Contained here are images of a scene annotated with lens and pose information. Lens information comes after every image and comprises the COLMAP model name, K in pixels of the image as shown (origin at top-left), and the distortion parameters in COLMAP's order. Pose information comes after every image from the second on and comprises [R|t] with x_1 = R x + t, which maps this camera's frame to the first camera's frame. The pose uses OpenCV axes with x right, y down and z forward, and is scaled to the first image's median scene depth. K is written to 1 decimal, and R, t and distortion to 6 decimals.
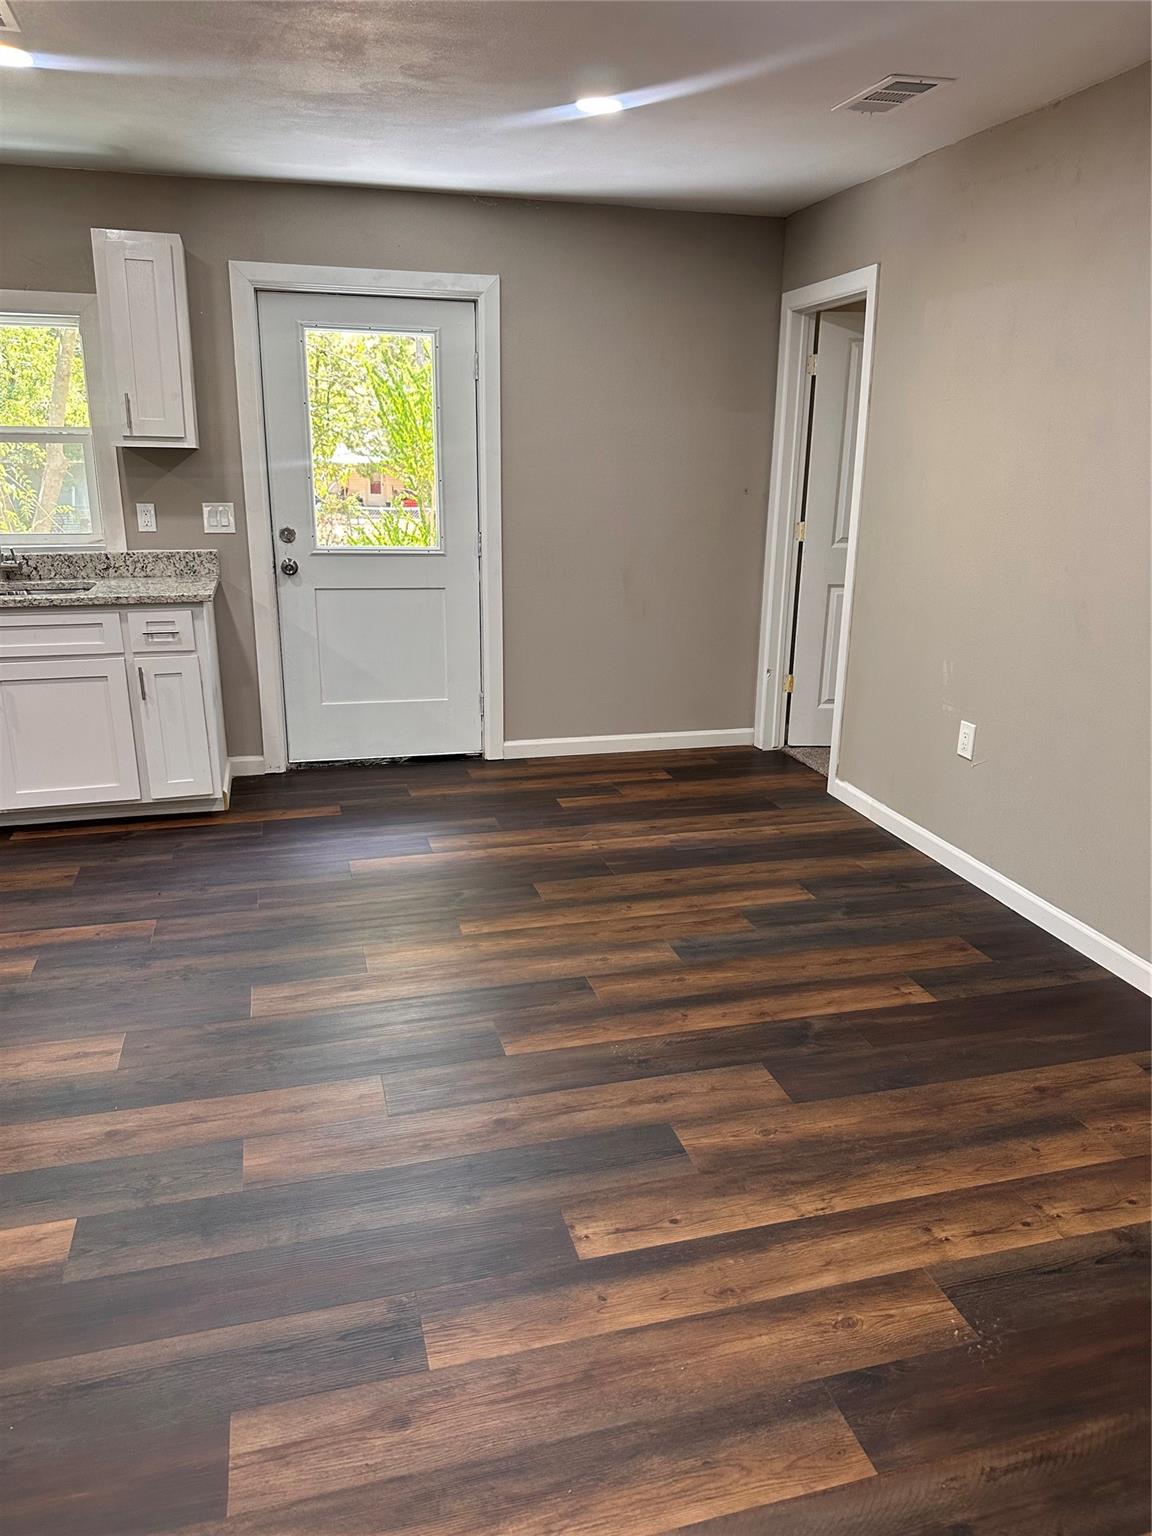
lens RADIAL K [[1098.4, 0, 576.0], [0, 1098.4, 768.0], [0, 0, 1]] dist [0.071152, -0.089121]
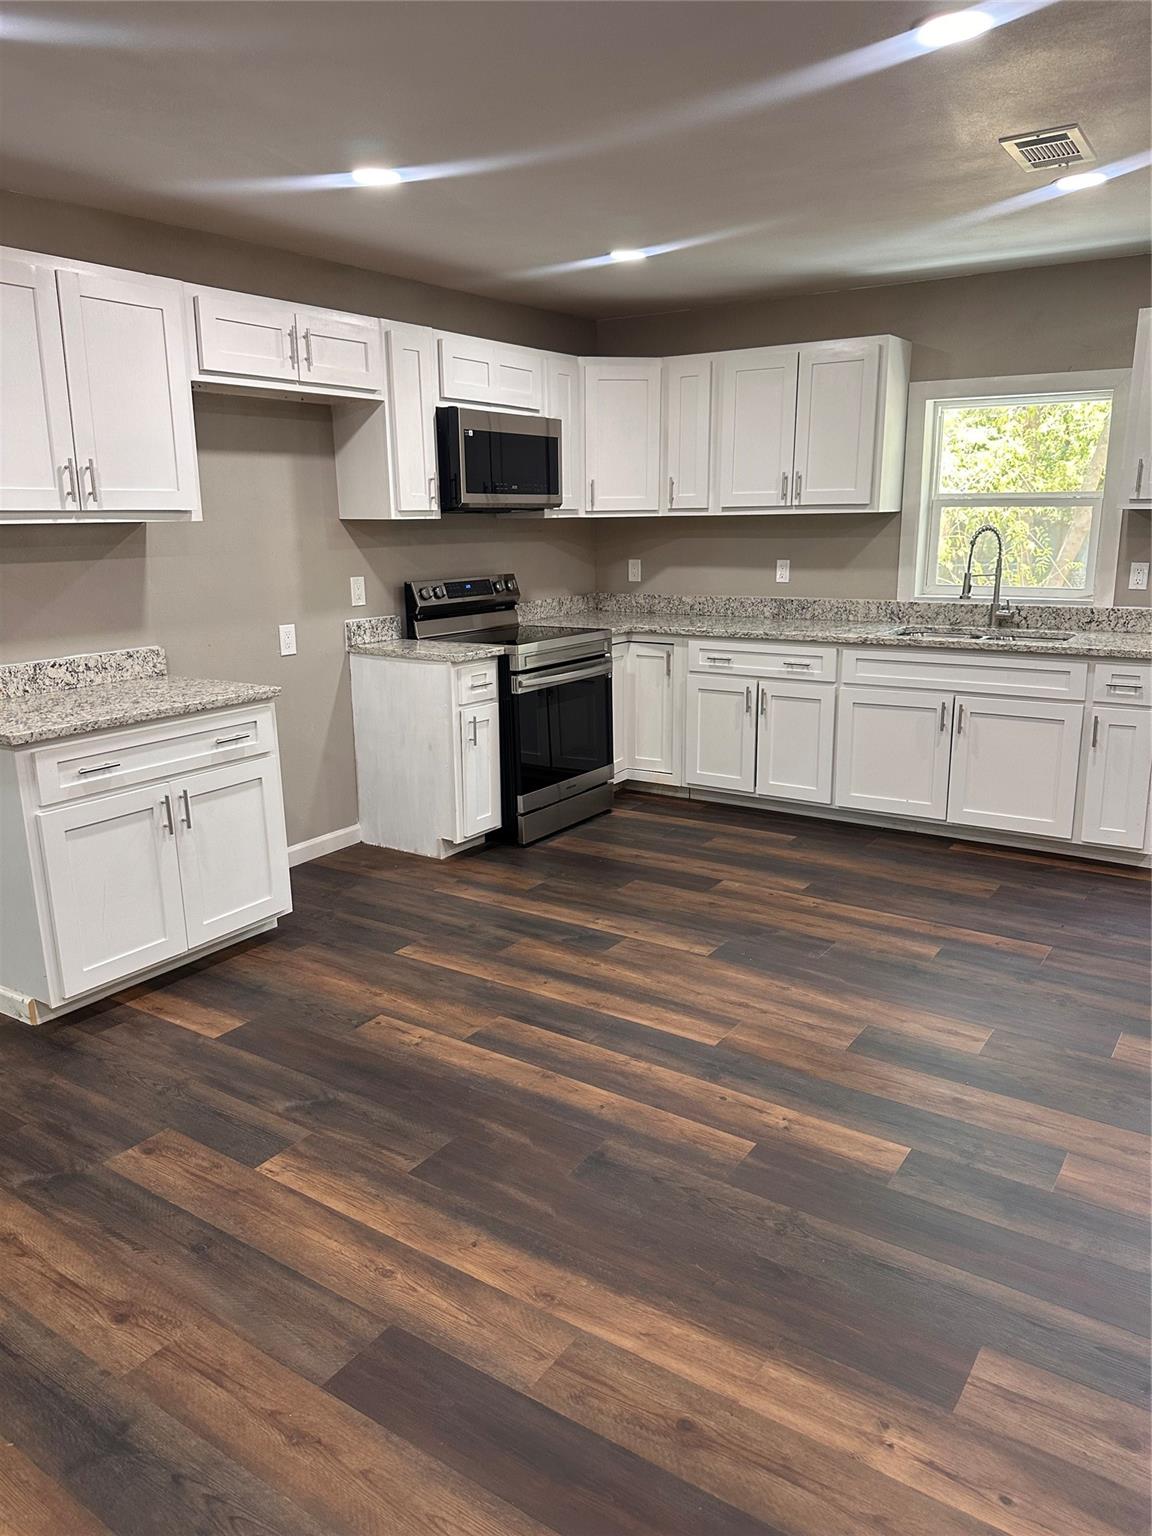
lens RADIAL K [[1068.5, 0, 565.5], [0, 1068.5, 766.5], [0, 0, 1]] dist [0.110590, -0.155909]
pose [[0.646133, 0.161193, -0.746009, 0.058527], [-0.193162, 0.980158, 0.044486, 0.007551], [0.738377, 0.115357, 0.664449, -0.053627]]
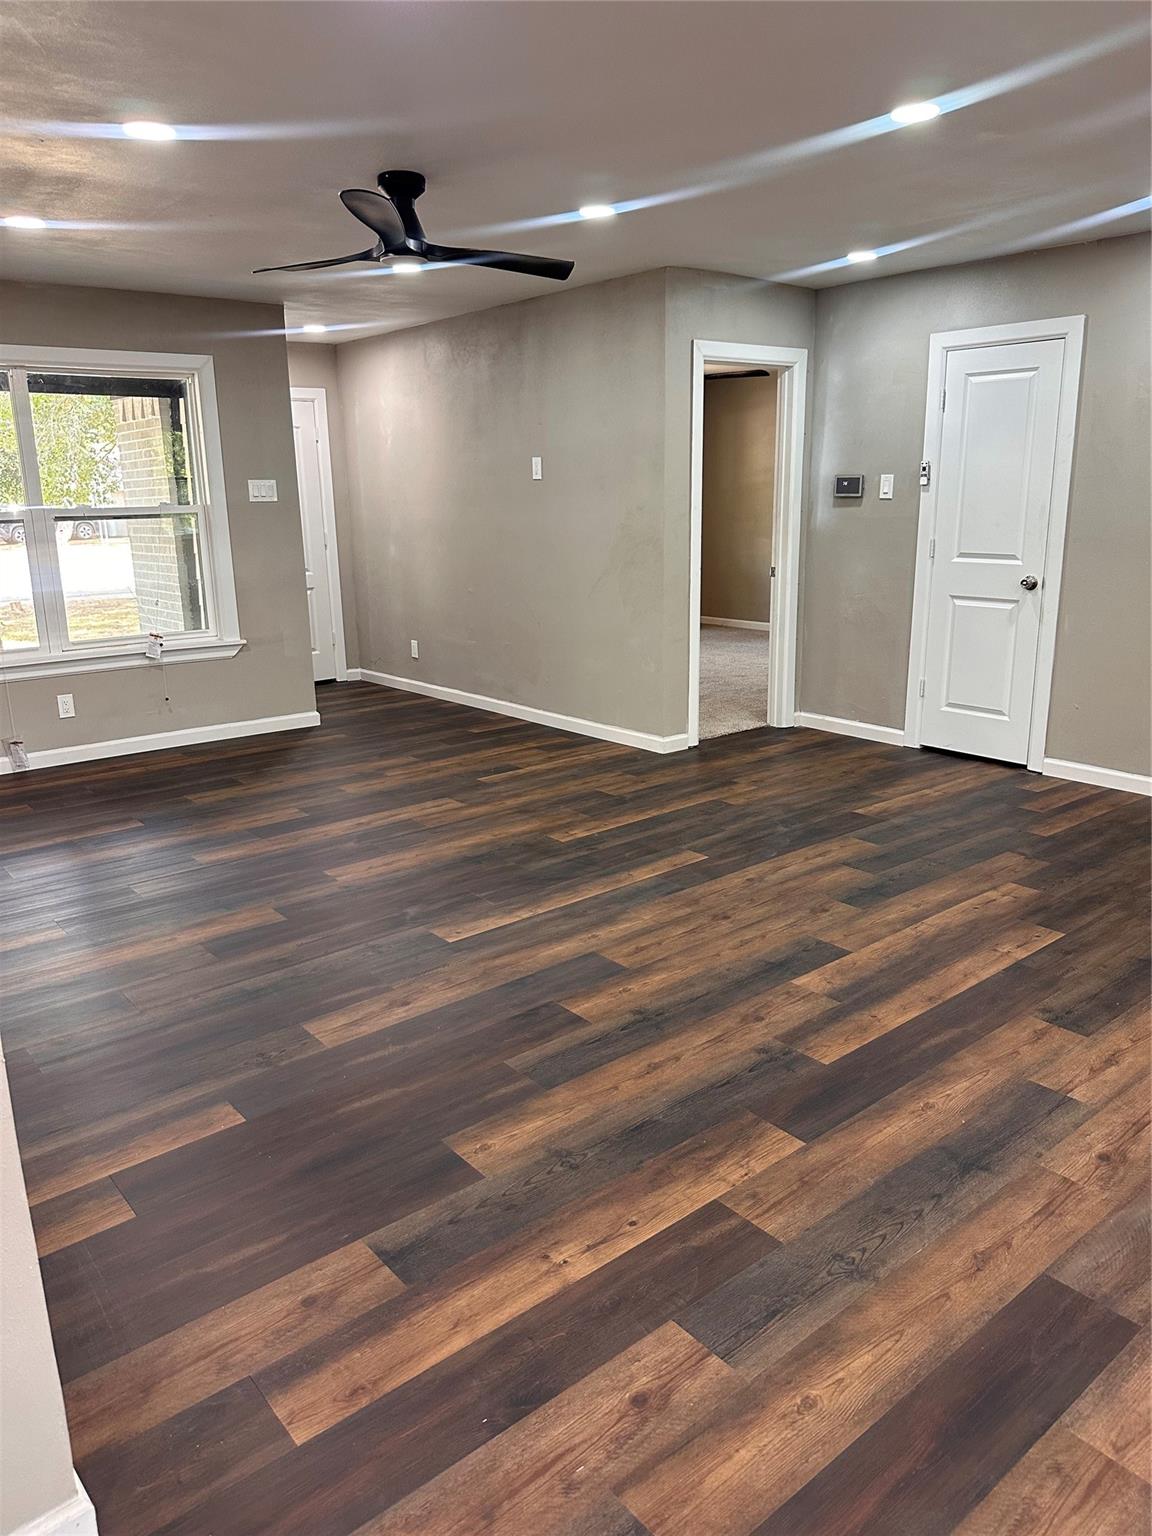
lens RADIAL K [[1068.5, 0, 565.5], [0, 1068.5, 766.5], [0, 0, 1]] dist [0.110590, -0.155909]
pose [[-0.917245, 0.108755, -0.383189, 0.054491], [-0.099909, 0.868437, 0.485629, -0.111416], [0.385590, 0.483724, -0.785704, 0.391879]]
